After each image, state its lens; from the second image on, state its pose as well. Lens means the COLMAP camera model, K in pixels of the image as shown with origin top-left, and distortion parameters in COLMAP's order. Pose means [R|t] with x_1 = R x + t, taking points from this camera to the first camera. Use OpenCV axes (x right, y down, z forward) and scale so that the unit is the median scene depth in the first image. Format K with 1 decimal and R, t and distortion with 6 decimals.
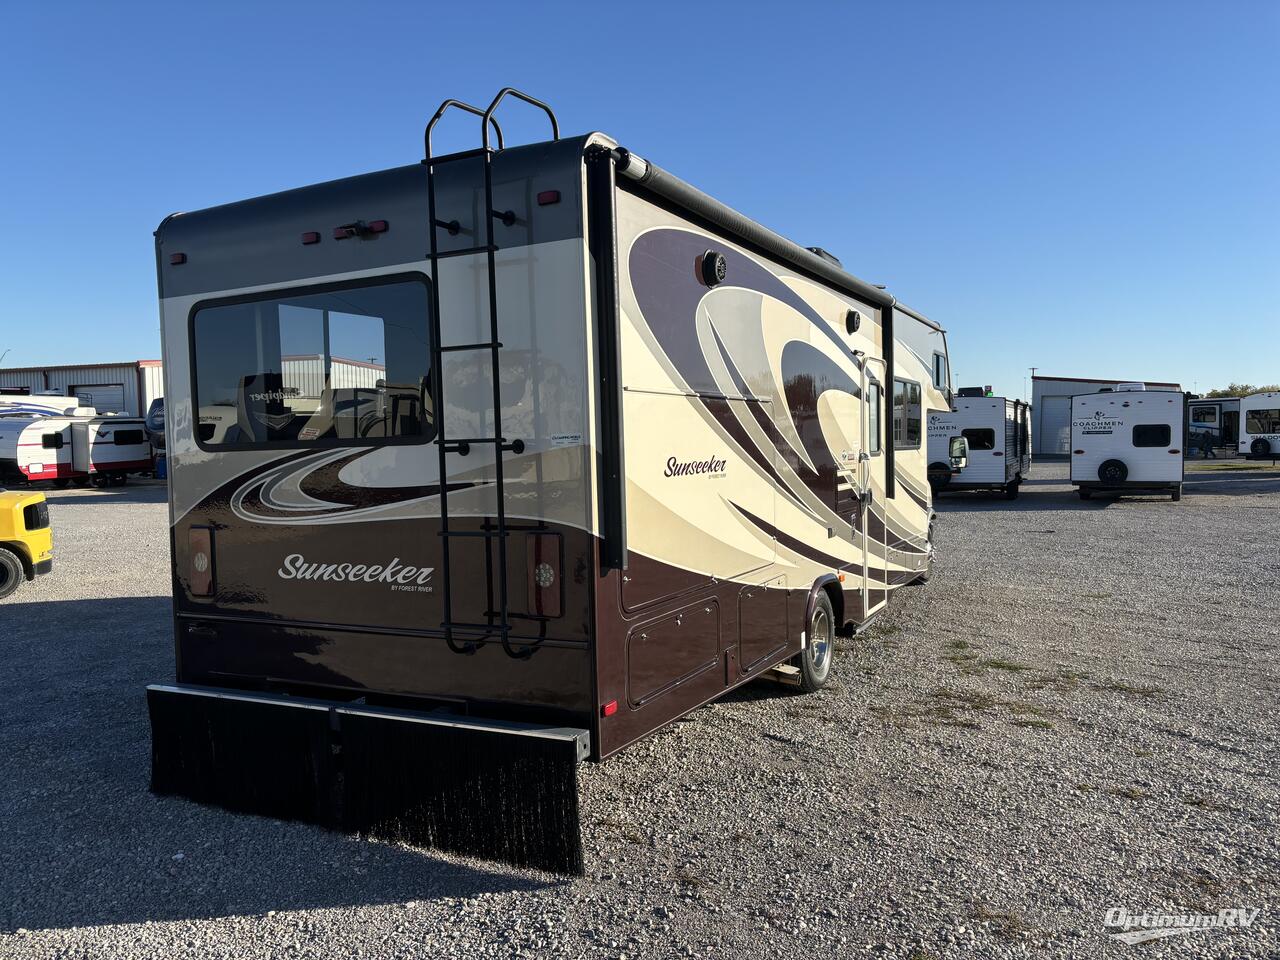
lens RADIAL K [[968.6, 0, 653.0], [0, 968.6, 483.8], [0, 0, 1]] dist [0.013626, -0.003469]
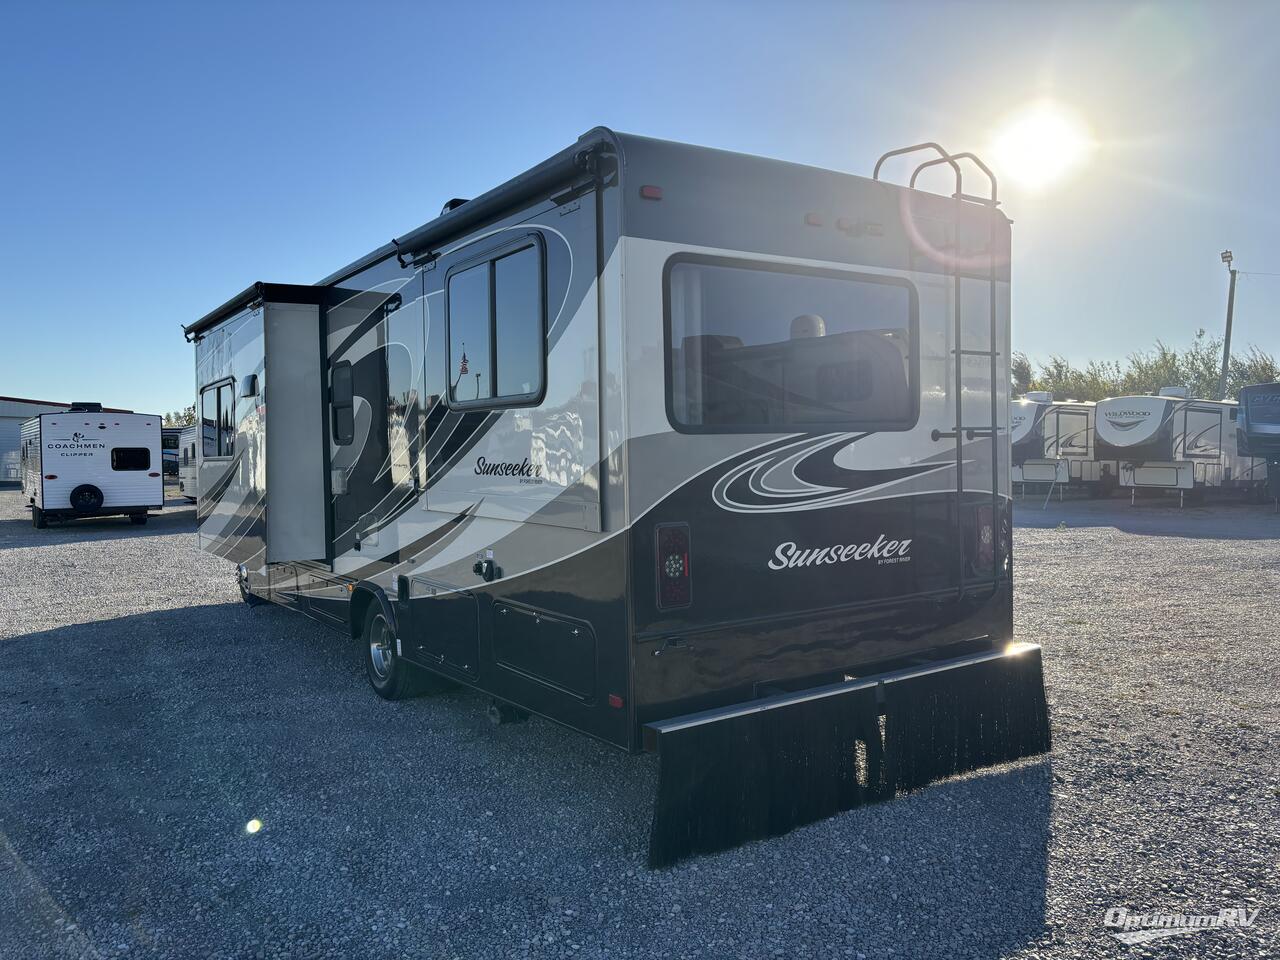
lens RADIAL K [[968.6, 0, 652.9], [0, 968.6, 475.8], [0, 0, 1]] dist [0.013626, -0.003469]
pose [[0.494274, -0.004714, 0.869294, -1.279858], [0.035694, 0.999252, -0.014876, 0.017091], [-0.868573, 0.038382, 0.494072, 0.653436]]
